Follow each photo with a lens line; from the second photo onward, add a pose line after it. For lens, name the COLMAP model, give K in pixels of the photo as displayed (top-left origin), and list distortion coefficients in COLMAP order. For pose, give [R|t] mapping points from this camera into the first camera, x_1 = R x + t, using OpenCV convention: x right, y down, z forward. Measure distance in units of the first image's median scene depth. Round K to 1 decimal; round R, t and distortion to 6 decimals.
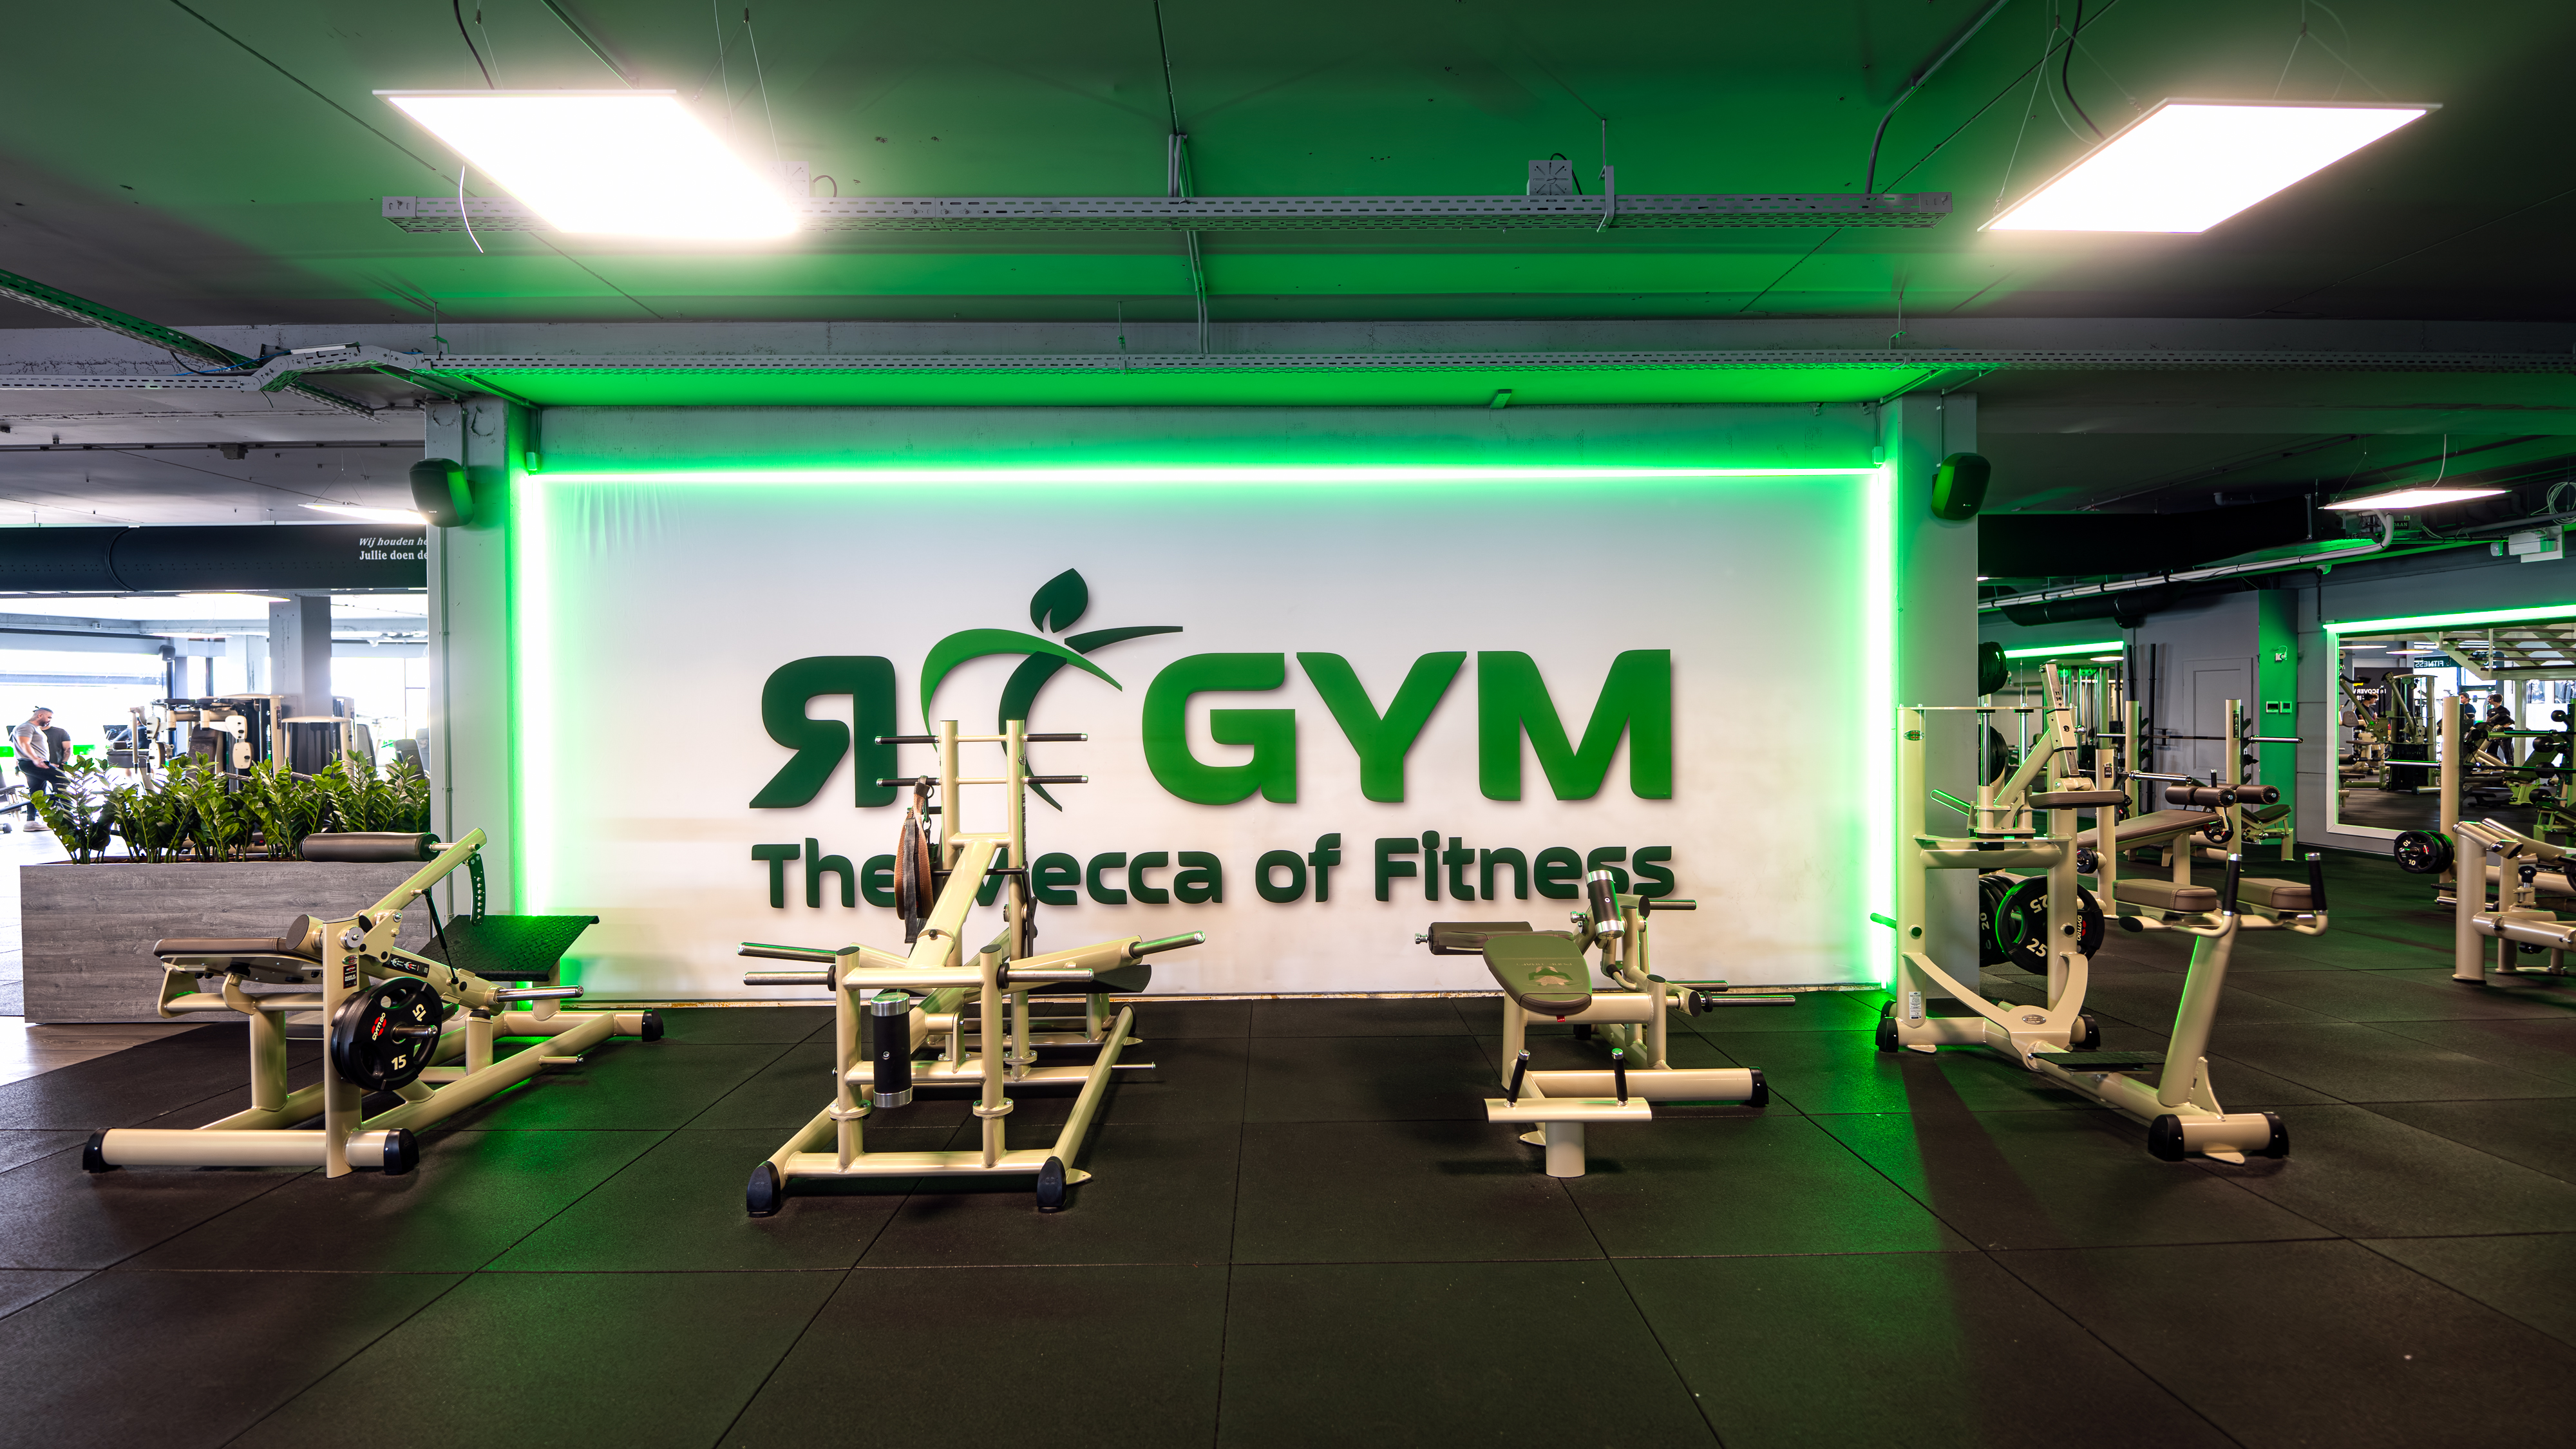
lens RADIAL K [[1057.5, 0, 1280.6], [0, 1057.5, 721.2], [0, 0, 1]] dist [0.000305, -0.000294]
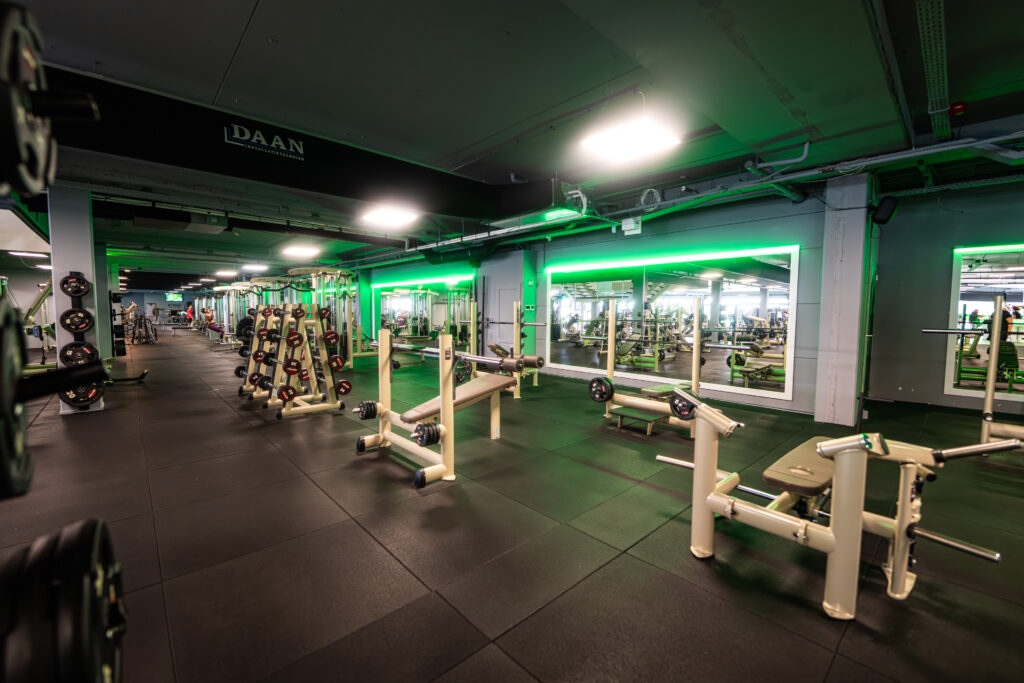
lens RADIAL K [[415.4, 0, 509.5], [0, 415.4, 340.8], [0, 0, 1]] dist [0.000063, -0.000001]
pose [[0.736080, -0.033544, 0.676063, 0.419026], [-0.008647, 0.998224, 0.058943, 0.004581], [-0.676840, -0.049233, 0.734482, 0.494847]]
